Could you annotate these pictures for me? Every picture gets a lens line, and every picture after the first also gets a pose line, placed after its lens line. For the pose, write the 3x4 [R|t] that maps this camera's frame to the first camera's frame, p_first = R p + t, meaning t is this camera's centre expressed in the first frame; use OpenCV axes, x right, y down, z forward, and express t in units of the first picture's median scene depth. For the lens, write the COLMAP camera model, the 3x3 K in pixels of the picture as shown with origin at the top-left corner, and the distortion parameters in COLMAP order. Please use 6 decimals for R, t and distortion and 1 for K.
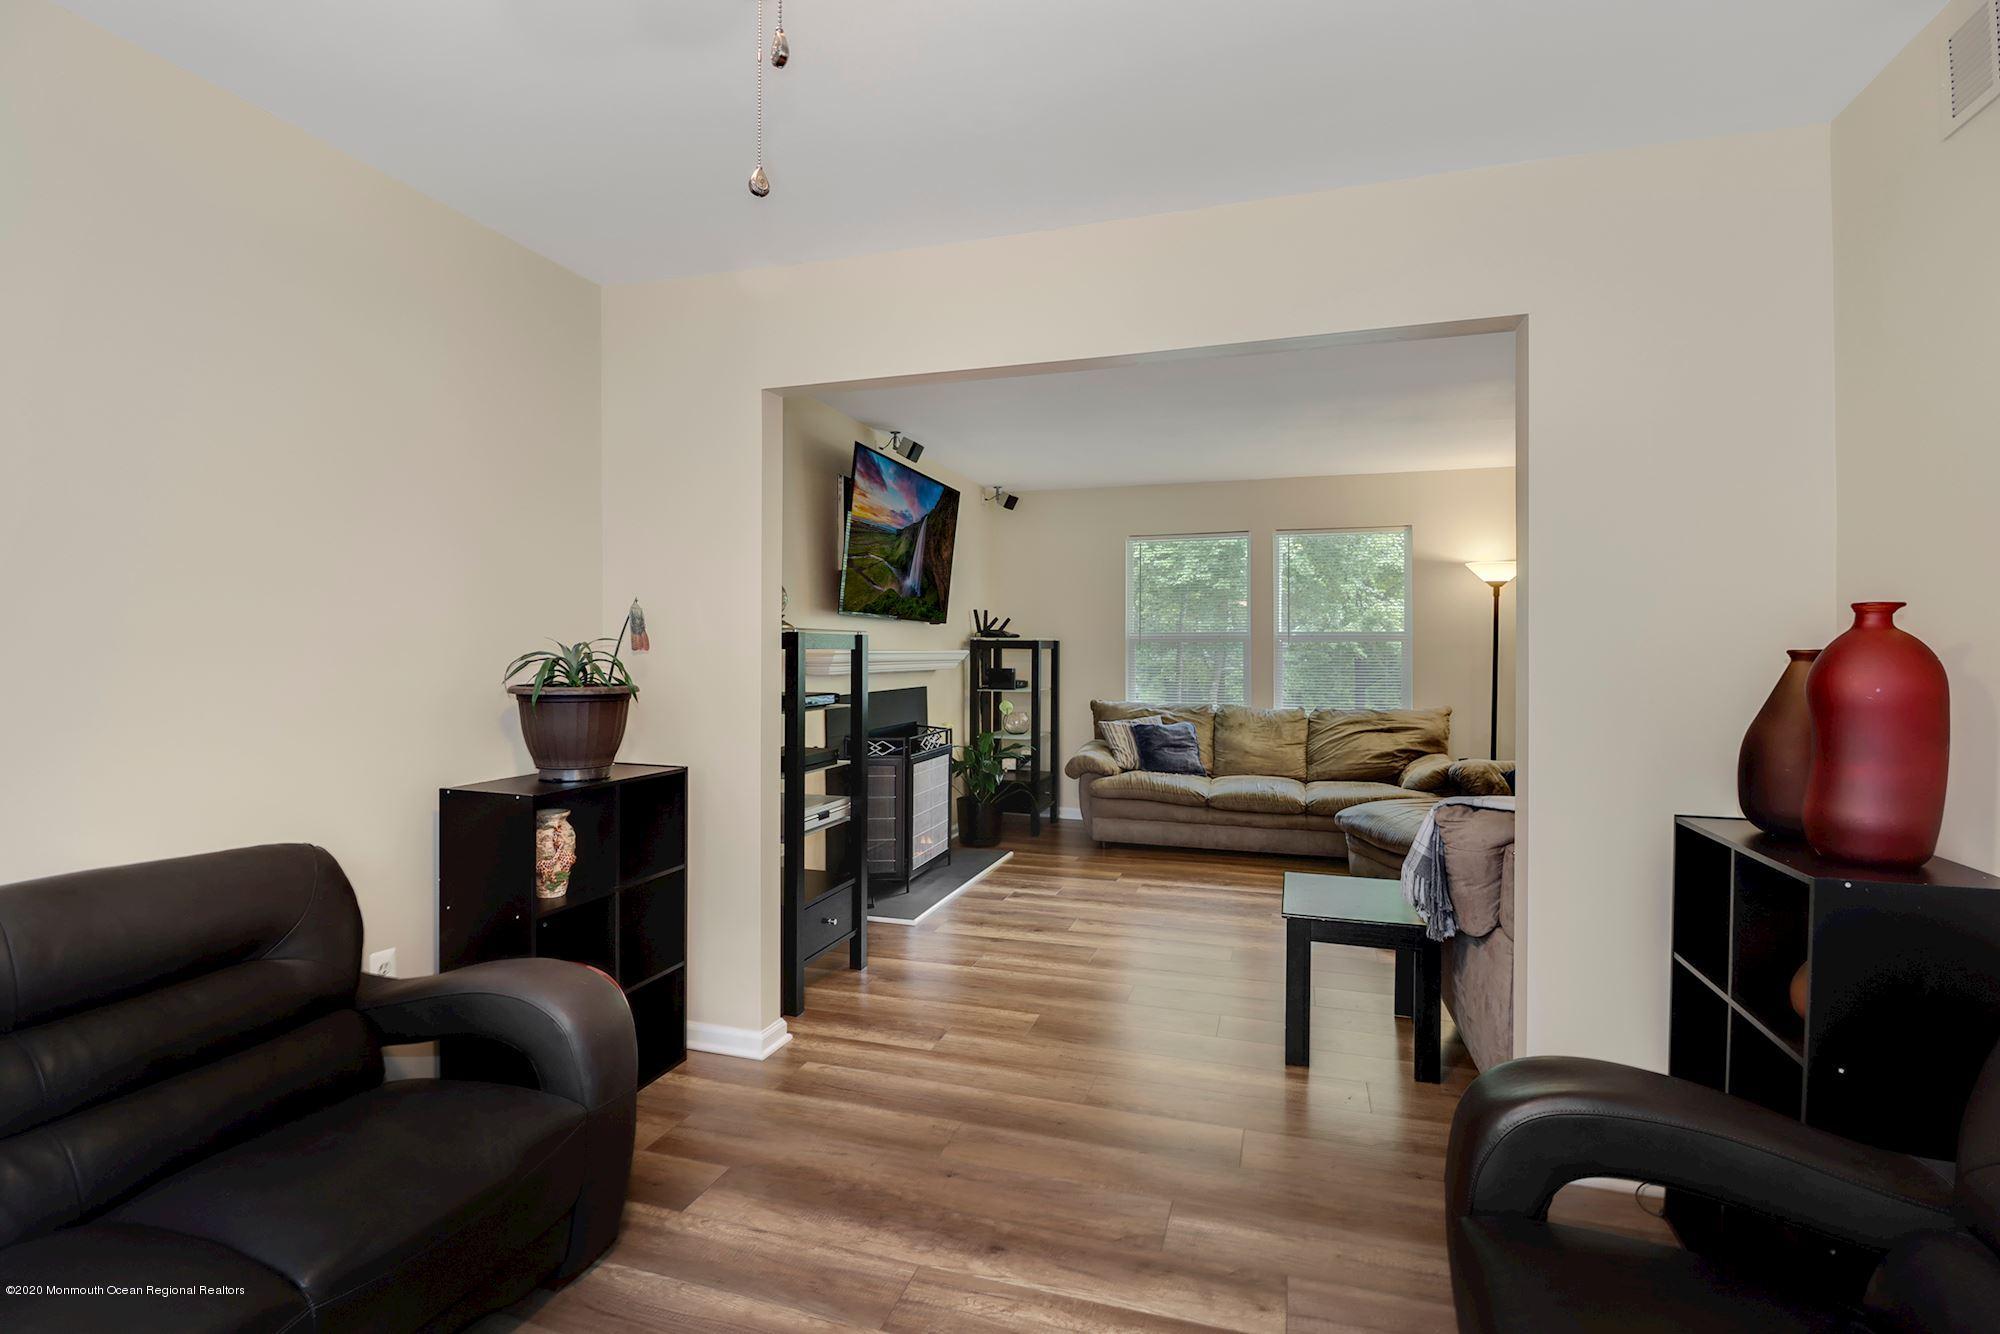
lens RADIAL K [[924.2, 0, 993.3], [0, 924.2, 653.5], [0, 0, 1]] dist [-0.018452, -0.003614]
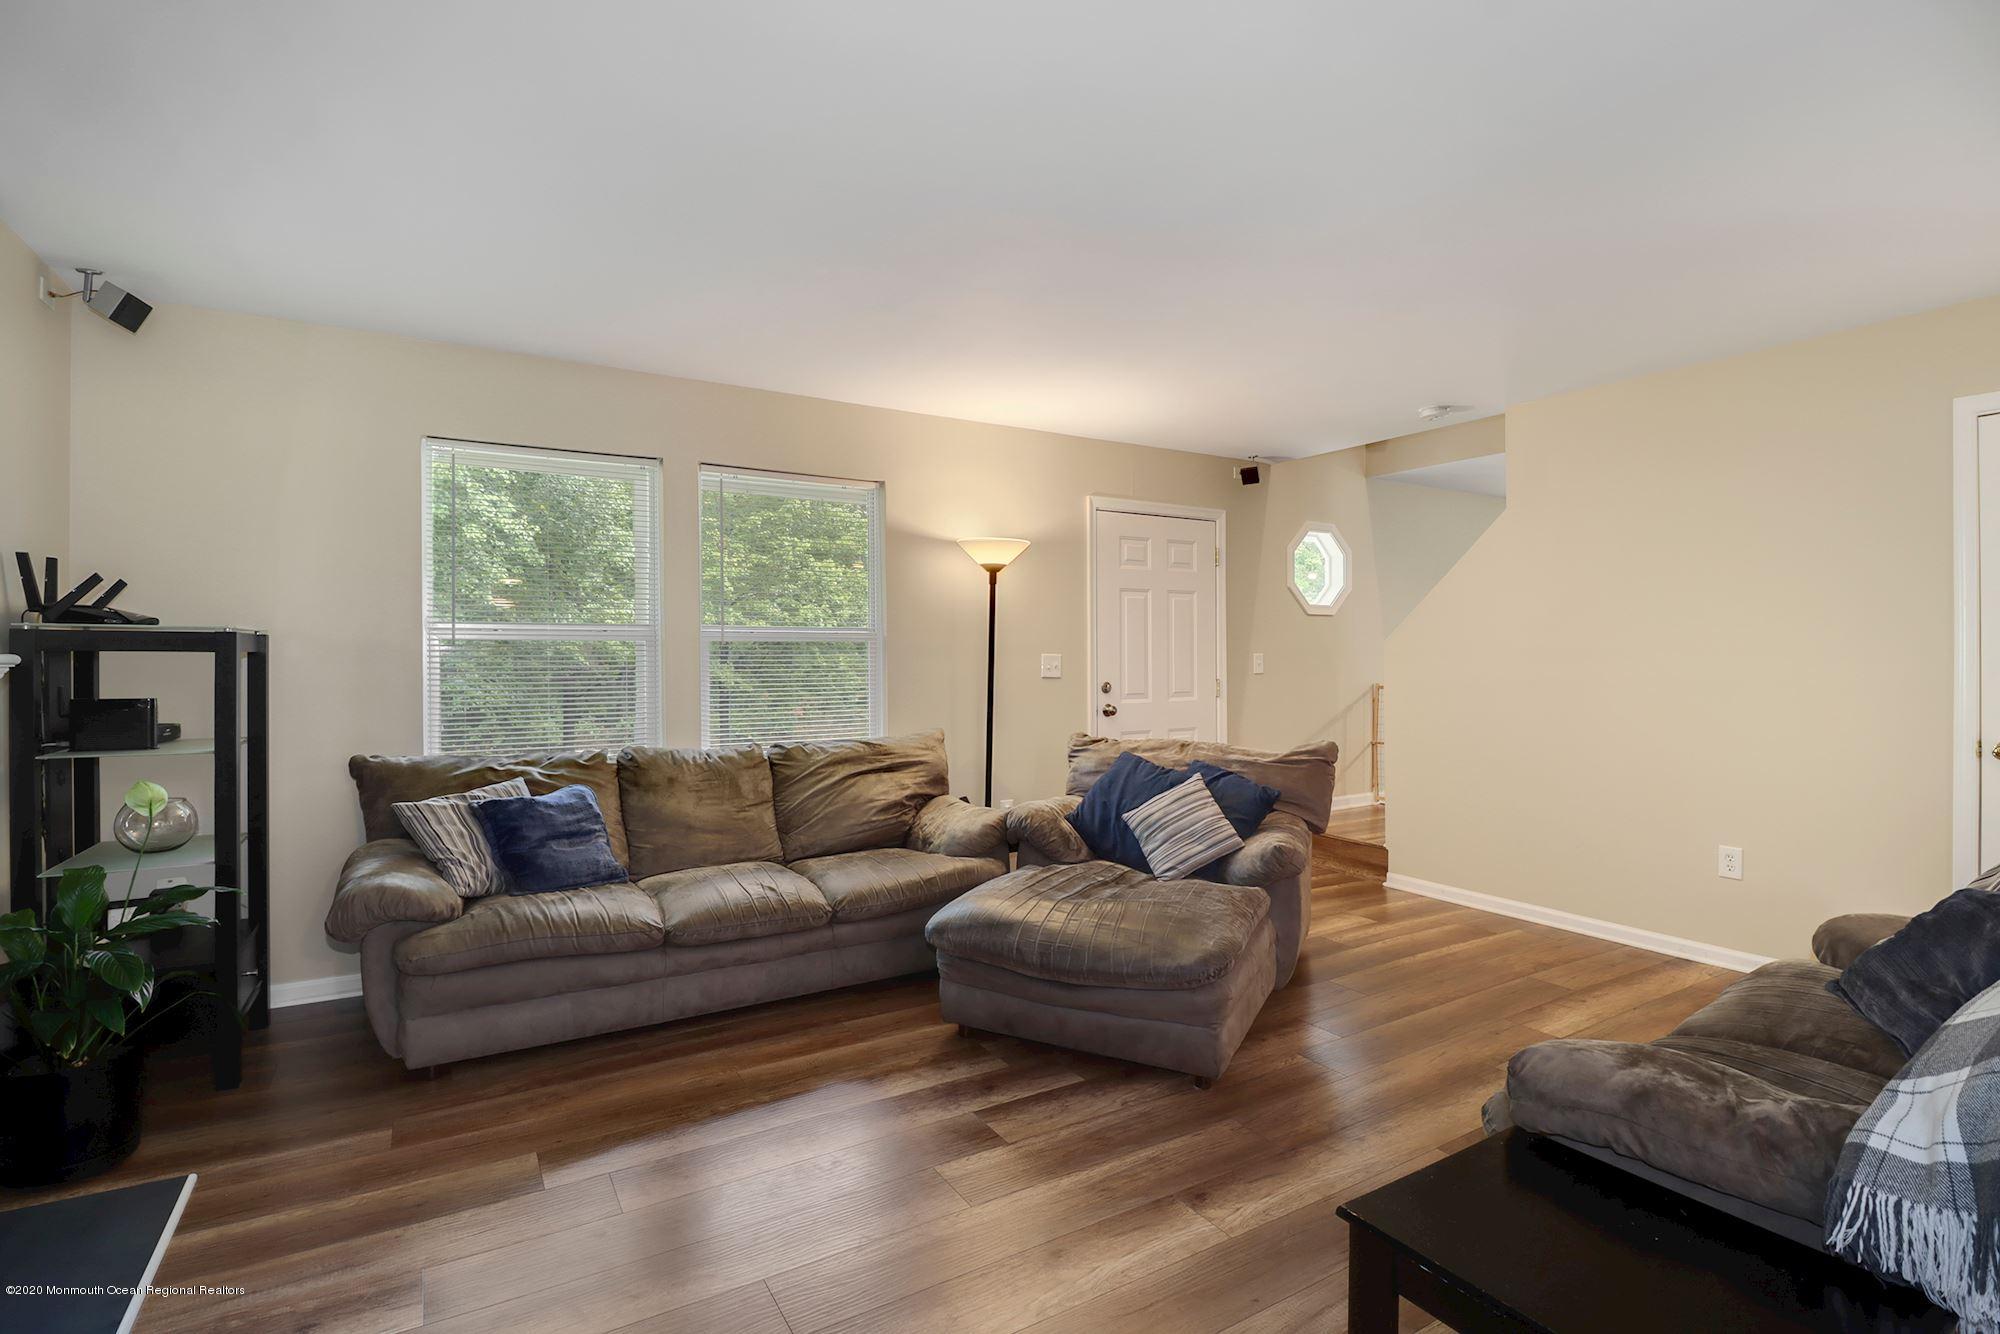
lens RADIAL K [[924.2, 0, 996.3], [0, 924.2, 660.0], [0, 0, 1]] dist [-0.018452, -0.003614]
pose [[0.645233, -0.005203, 0.763968, -0.049100], [0.005771, 0.999981, 0.001937, 0.000484], [-0.763964, 0.003159, 0.645251, 0.487797]]
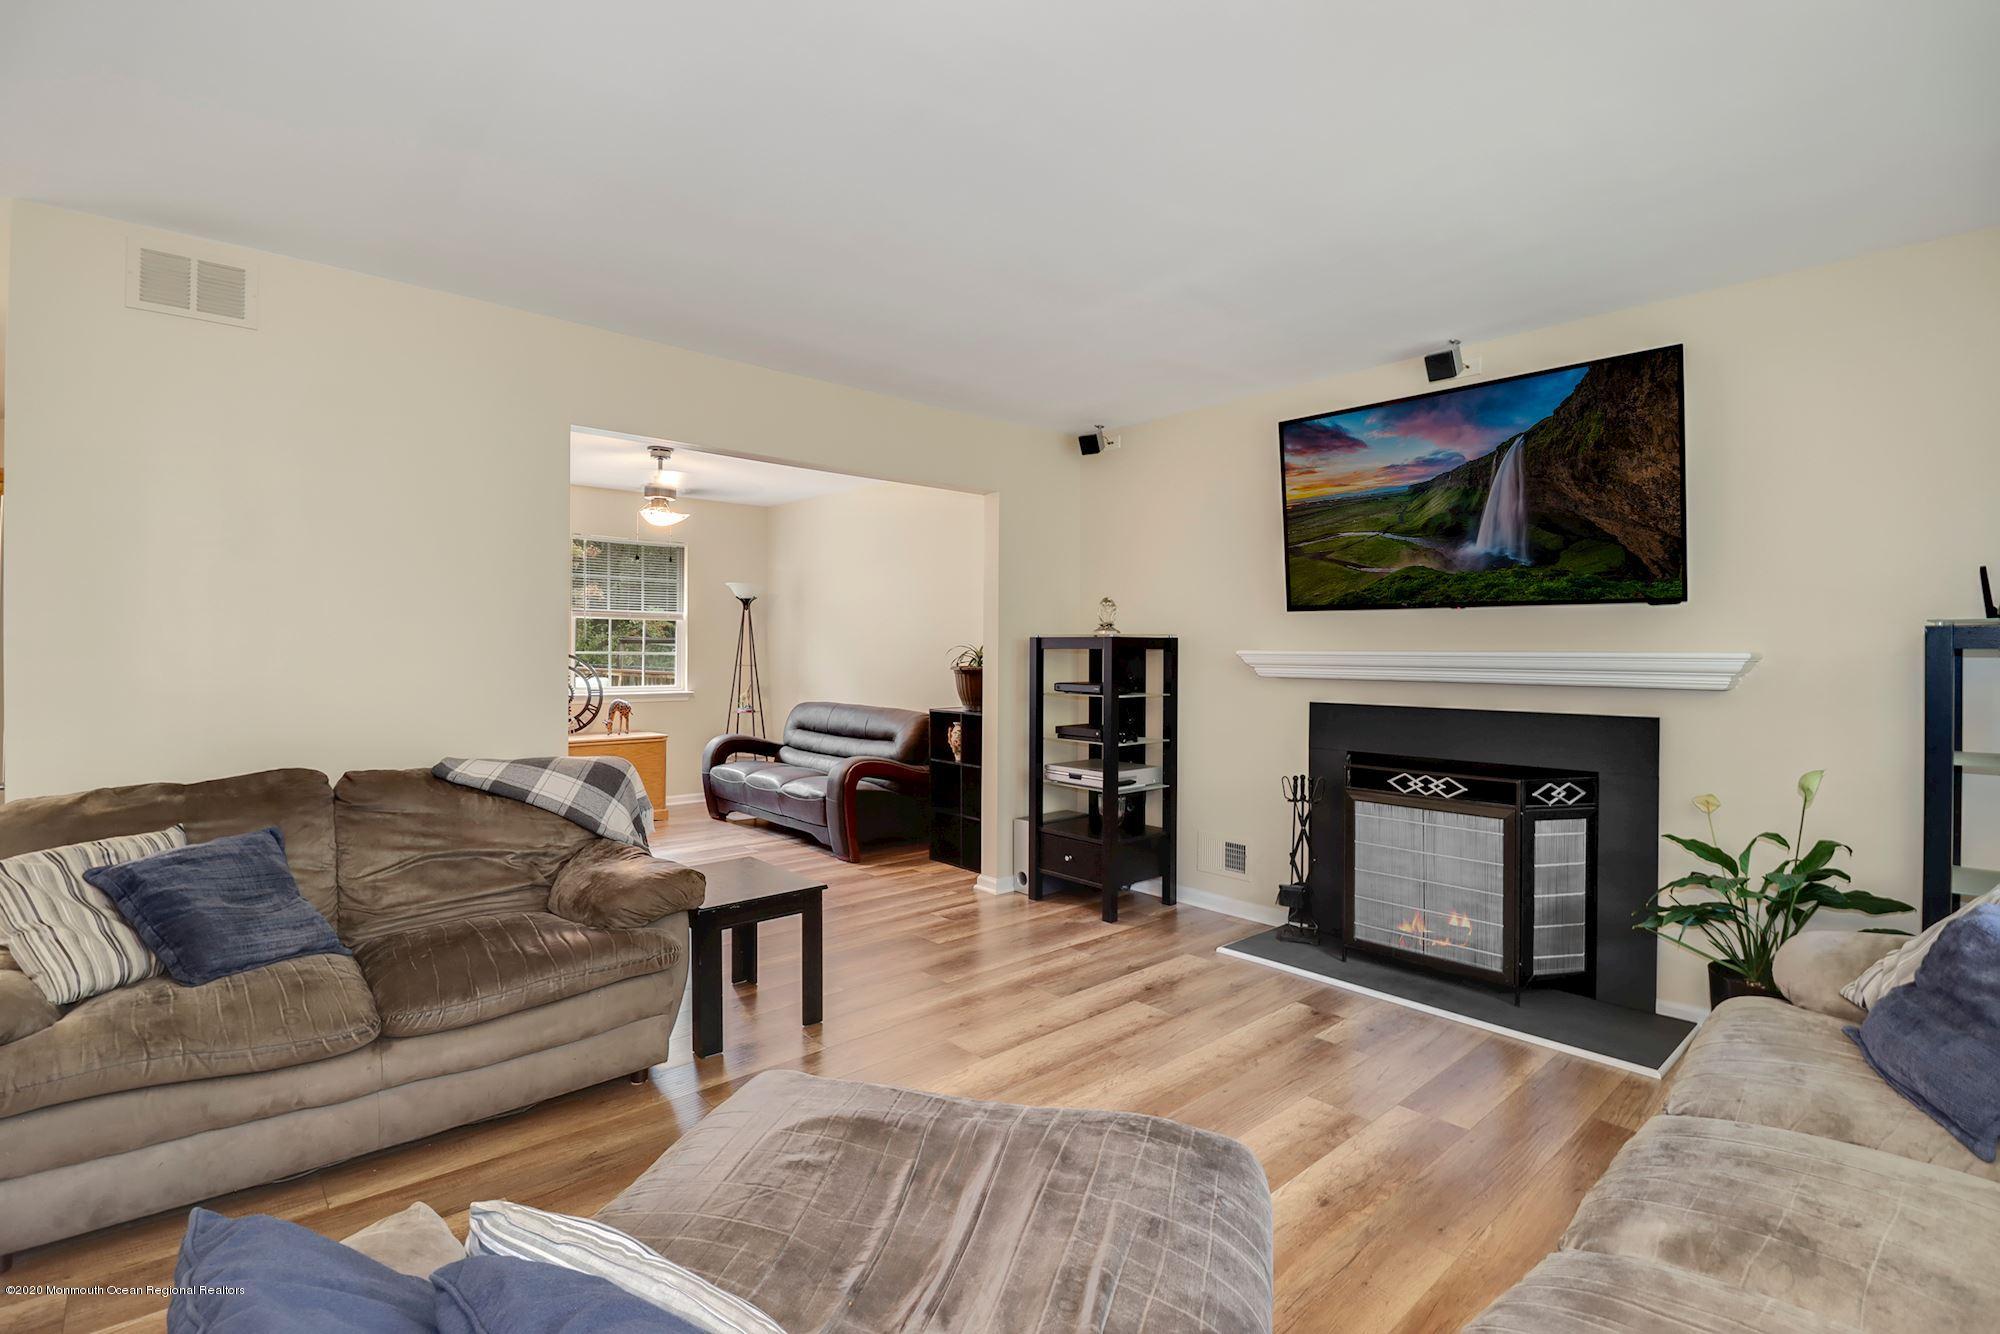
lens RADIAL K [[924.2, 0, 1008.4], [0, 924.2, 646.8], [0, 0, 1]] dist [-0.018452, -0.003614]
pose [[-0.498403, -0.002131, -0.866943, 0.585451], [-0.004539, 0.999990, 0.000152, -0.003979], [0.866934, 0.004011, -0.498407, 0.921242]]
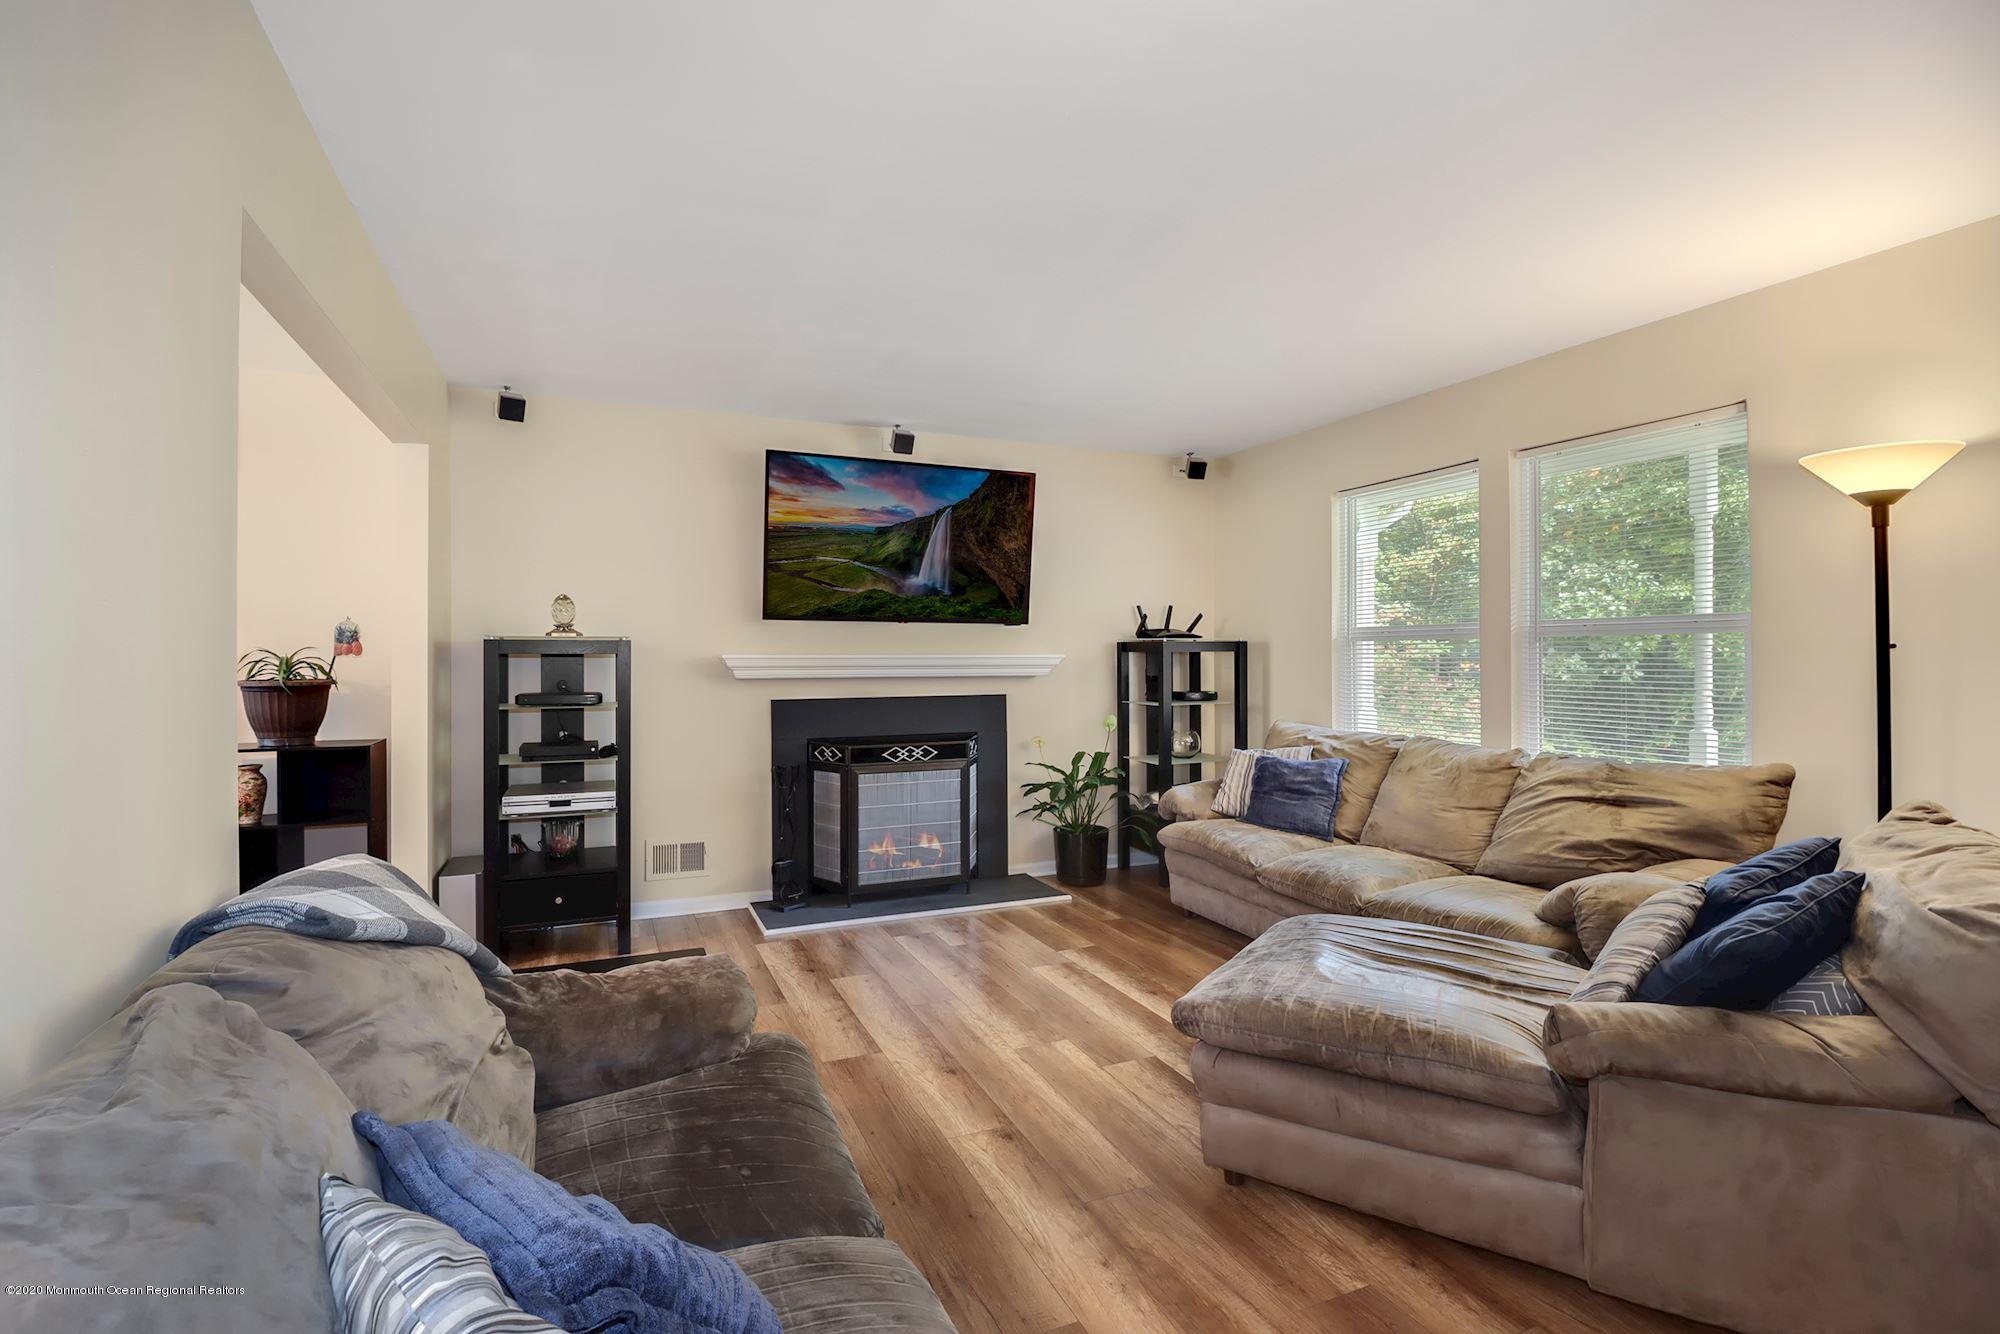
lens RADIAL K [[924.2, 0, 985.8], [0, 924.2, 647.5], [0, 0, 1]] dist [-0.018452, -0.003614]
pose [[0.665626, -0.008553, -0.746237, 0.580111], [0.000806, 0.999942, -0.010742, 0.000501], [0.746285, 0.006549, 0.665594, 0.379833]]
